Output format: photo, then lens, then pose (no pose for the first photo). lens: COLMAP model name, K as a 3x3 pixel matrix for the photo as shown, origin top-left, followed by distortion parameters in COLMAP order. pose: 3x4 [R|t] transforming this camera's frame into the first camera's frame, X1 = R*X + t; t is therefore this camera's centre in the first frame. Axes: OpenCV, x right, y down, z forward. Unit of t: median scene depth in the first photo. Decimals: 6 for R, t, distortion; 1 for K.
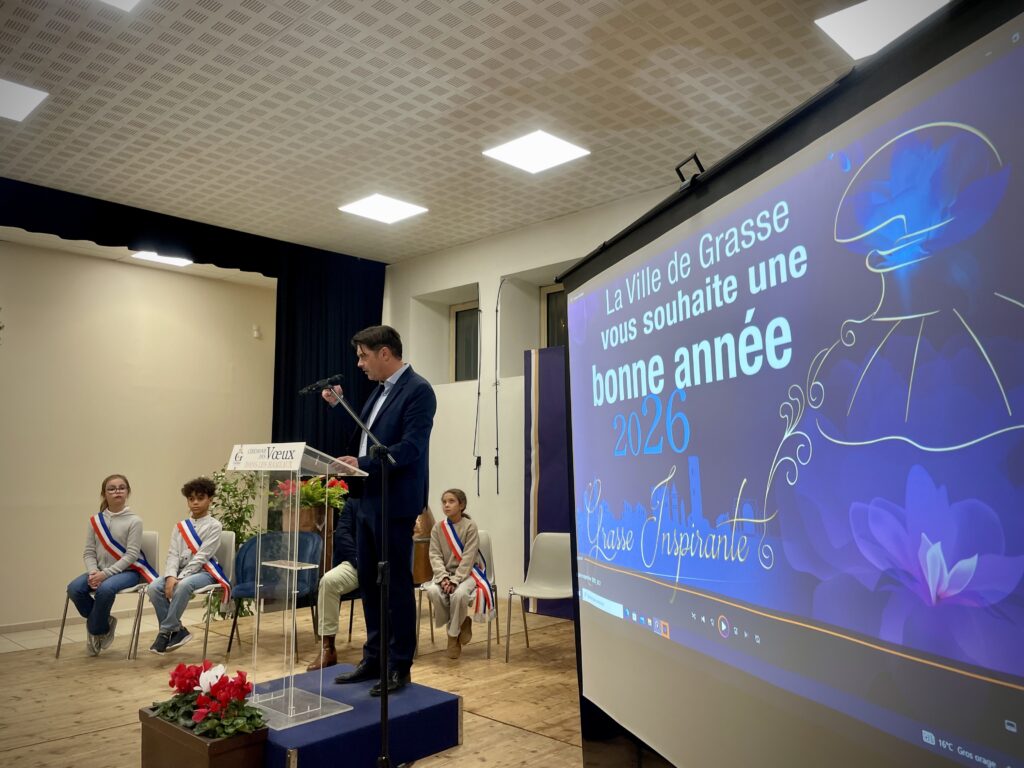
lens RADIAL K [[775.9, 0, 504.2], [0, 775.9, 390.9], [0, 0, 1]] dist [0.092366, -0.124865]
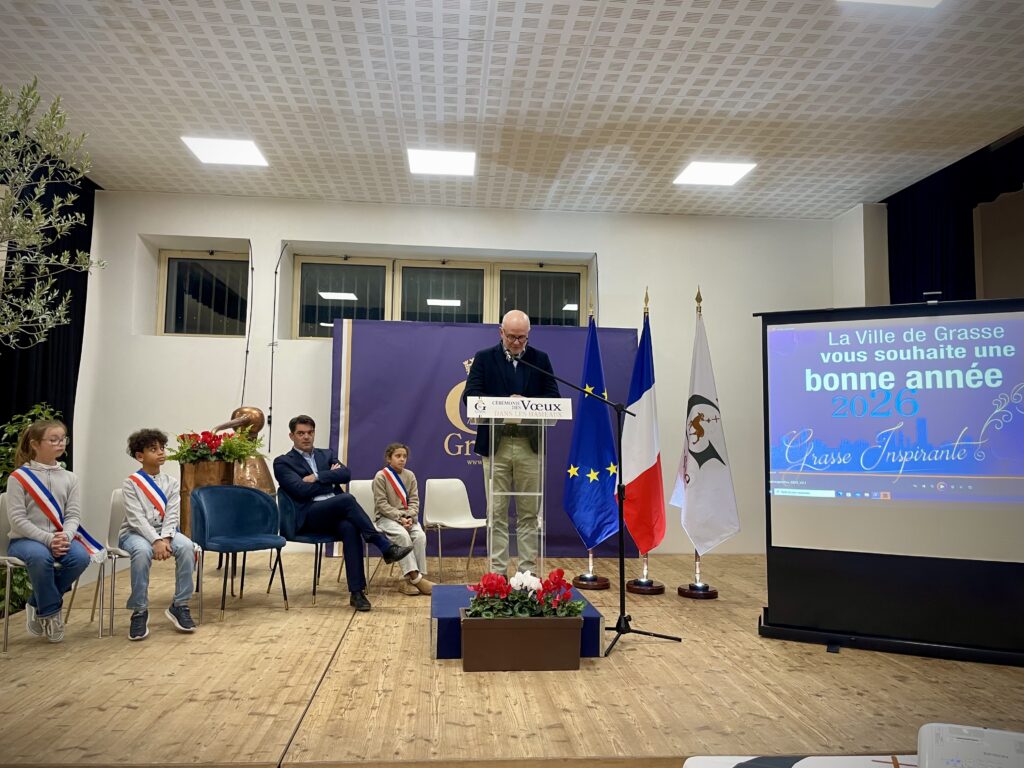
lens RADIAL K [[775.9, 0, 508.1], [0, 775.9, 375.8], [0, 0, 1]] dist [0.092366, -0.124865]
pose [[0.662328, 0.074159, 0.745535, -1.280519], [-0.086478, 0.996005, -0.022247, 0.063502], [-0.744207, -0.049737, 0.666095, 0.191289]]
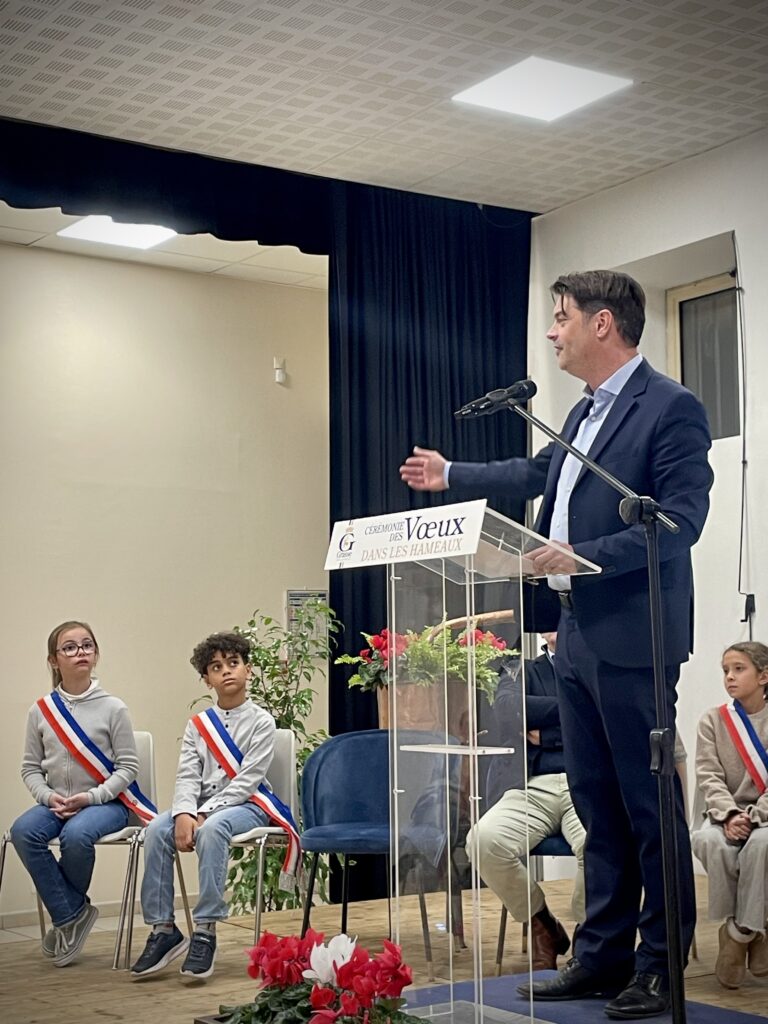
lens RADIAL K [[1597.4, 0, 388.7], [0, 1597.4, 507.6], [0, 0, 1]] dist [0.089139, 0.000000]
pose [[0.977739, -0.036115, -0.206694, -0.100175], [0.034844, 0.999345, -0.009786, 0.076769], [0.206912, 0.002367, 0.978357, -0.024077]]
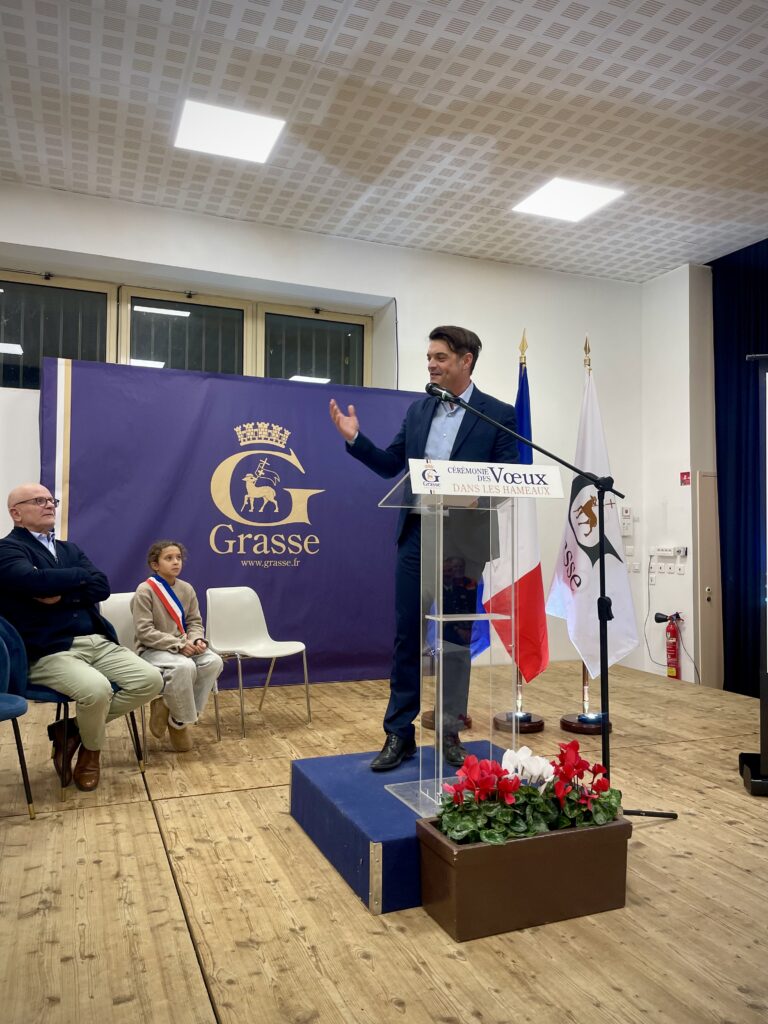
lens RADIAL K [[775.9, 0, 386.8], [0, 775.9, 505.7], [0, 0, 1]] dist [0.092366, -0.124865]
pose [[0.415861, 0.042155, 0.908451, -1.064899], [-0.095320, 0.995443, -0.002557, 0.124625], [-0.904419, -0.085530, 0.417984, 0.786905]]
